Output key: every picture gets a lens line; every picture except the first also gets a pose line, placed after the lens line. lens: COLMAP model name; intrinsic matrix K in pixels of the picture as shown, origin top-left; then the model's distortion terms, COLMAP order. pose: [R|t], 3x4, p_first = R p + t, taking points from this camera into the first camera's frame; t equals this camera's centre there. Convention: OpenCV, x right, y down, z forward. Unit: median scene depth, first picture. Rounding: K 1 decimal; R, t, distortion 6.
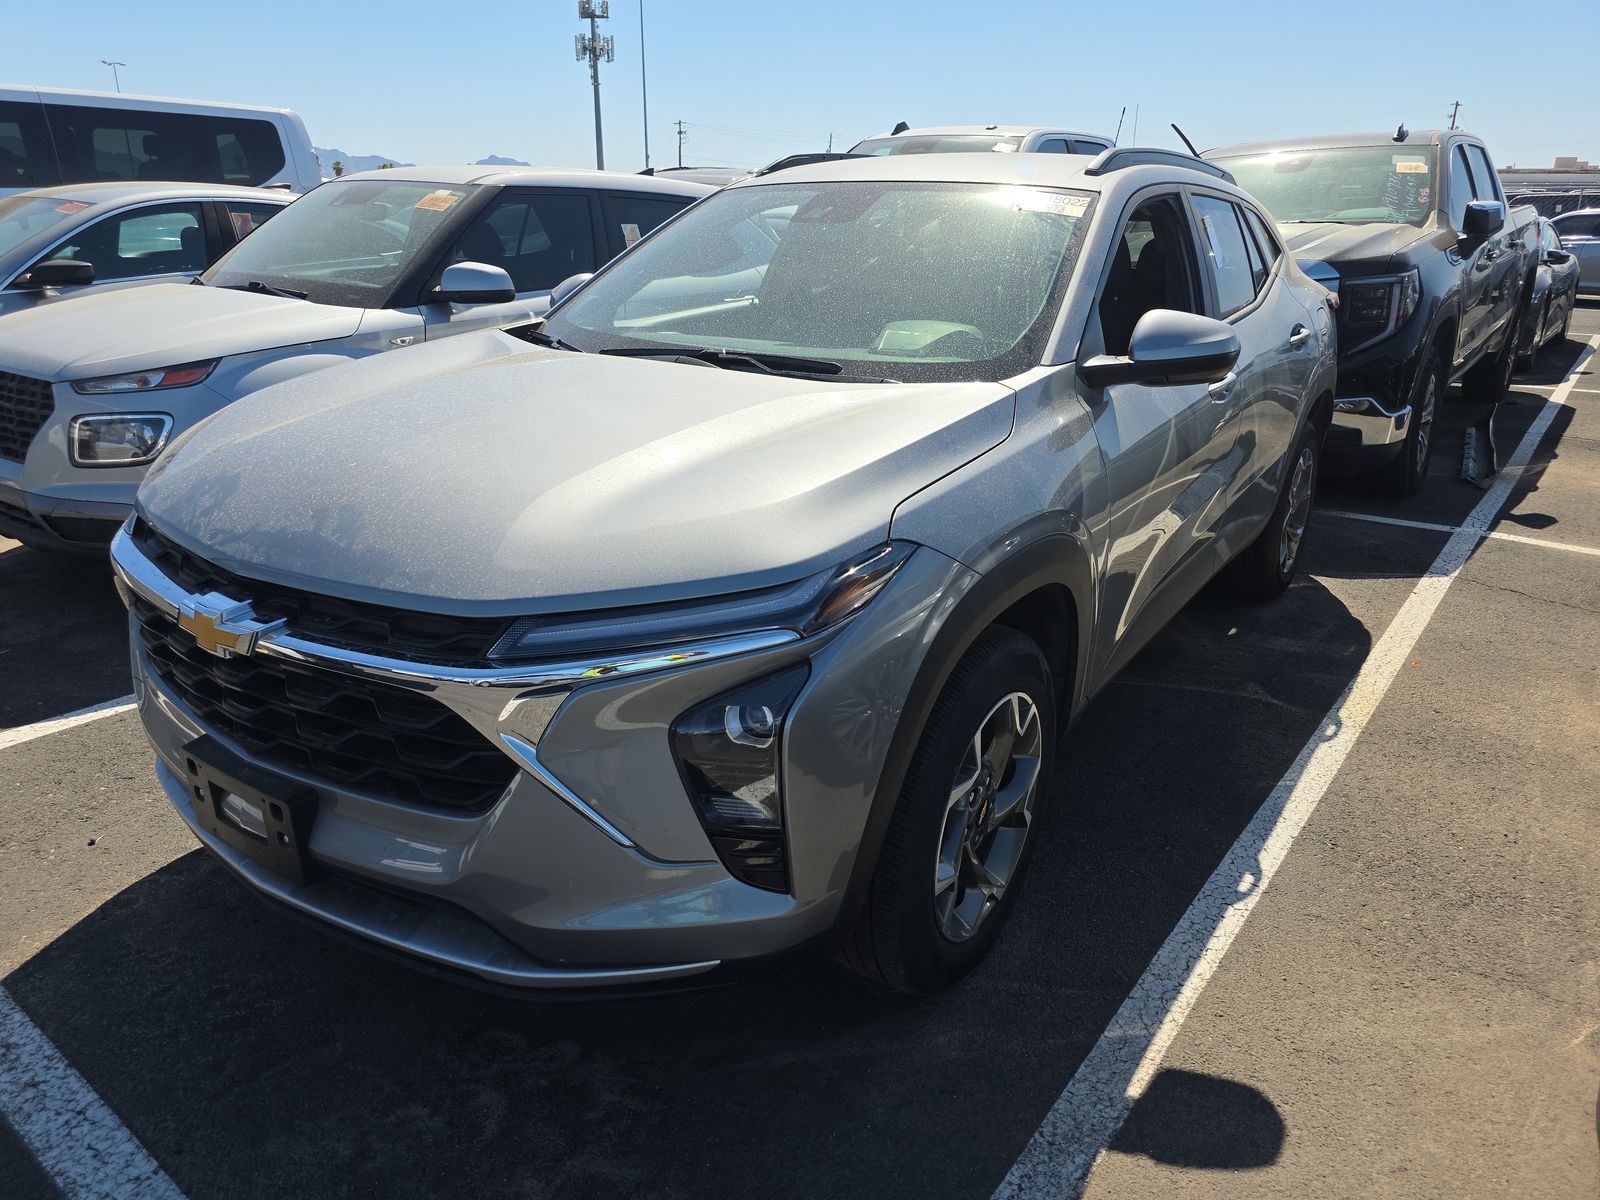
lens RADIAL K [[1093.9, 0, 819.7], [0, 1093.9, 601.9], [0, 0, 1]] dist [0.022899, -0.026674]
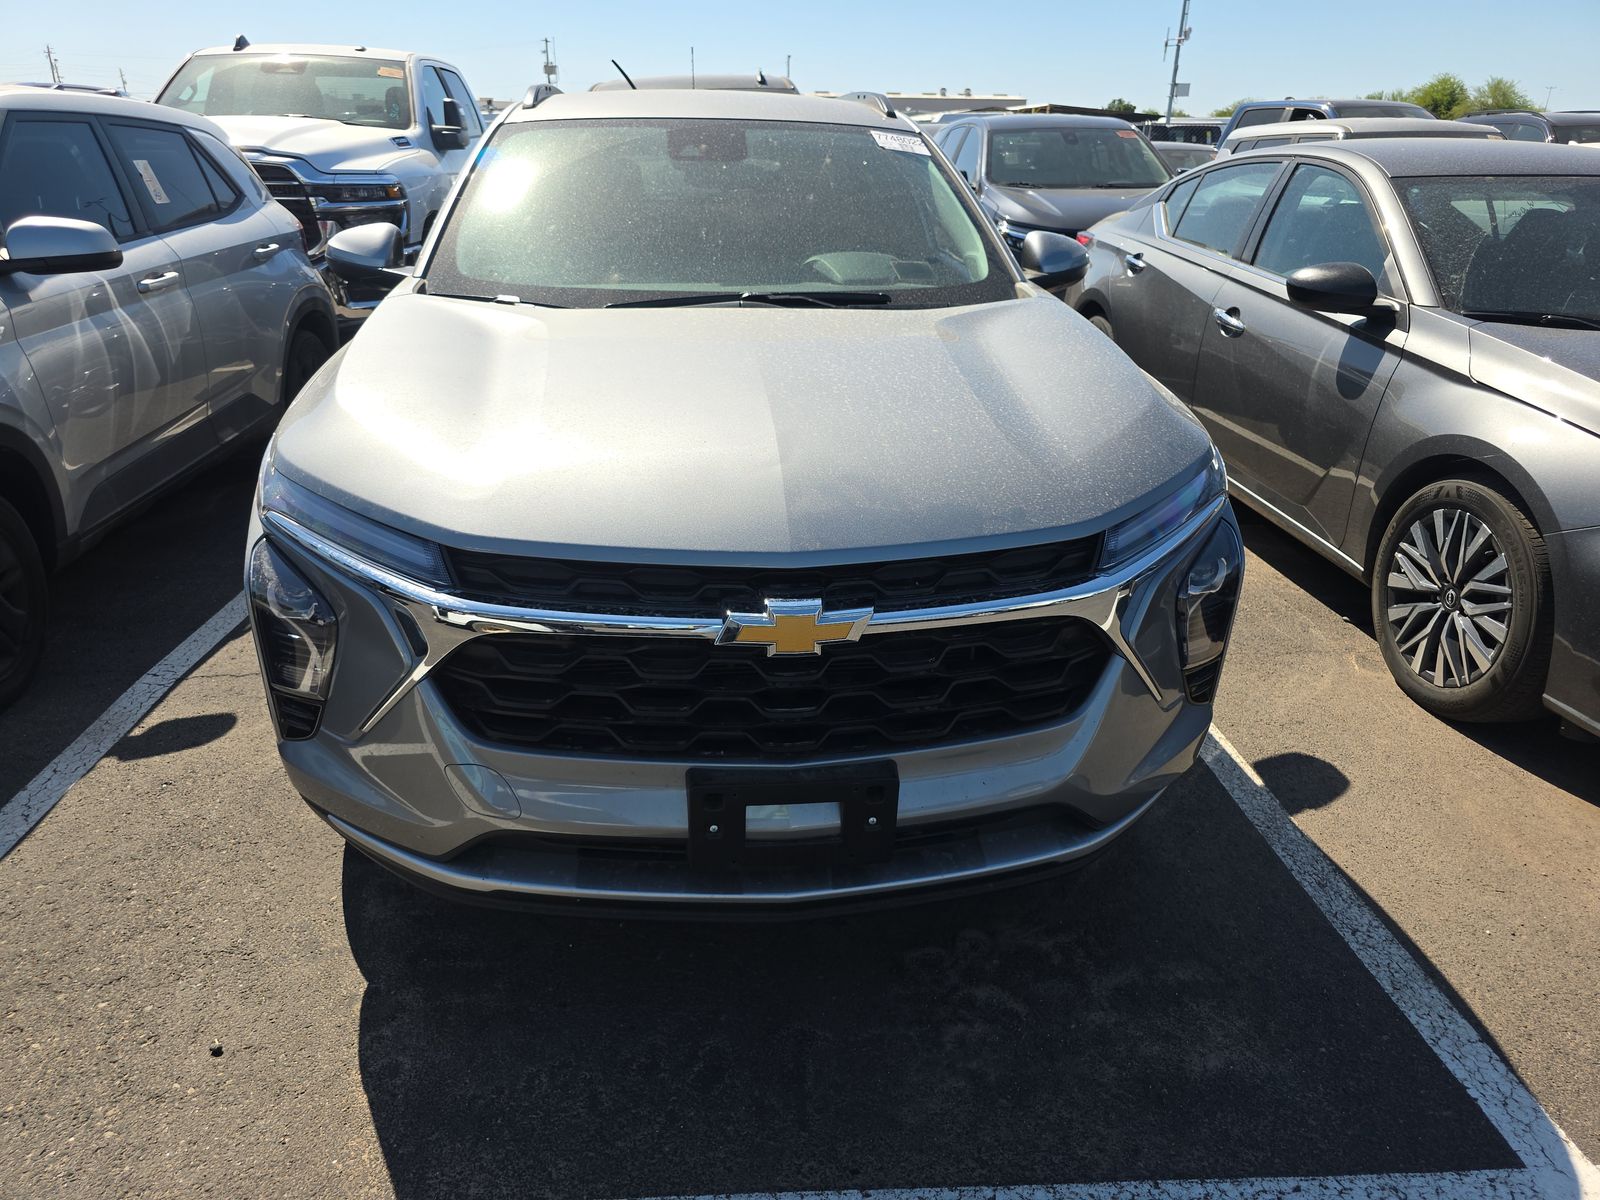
lens RADIAL K [[1093.9, 0, 819.7], [0, 1093.9, 601.9], [0, 0, 1]] dist [0.022899, -0.026674]
pose [[0.749486, -0.257161, 0.610032, -0.817787], [0.218795, 0.965910, 0.138371, -0.089802], [-0.624820, 0.029764, 0.780202, 0.200010]]
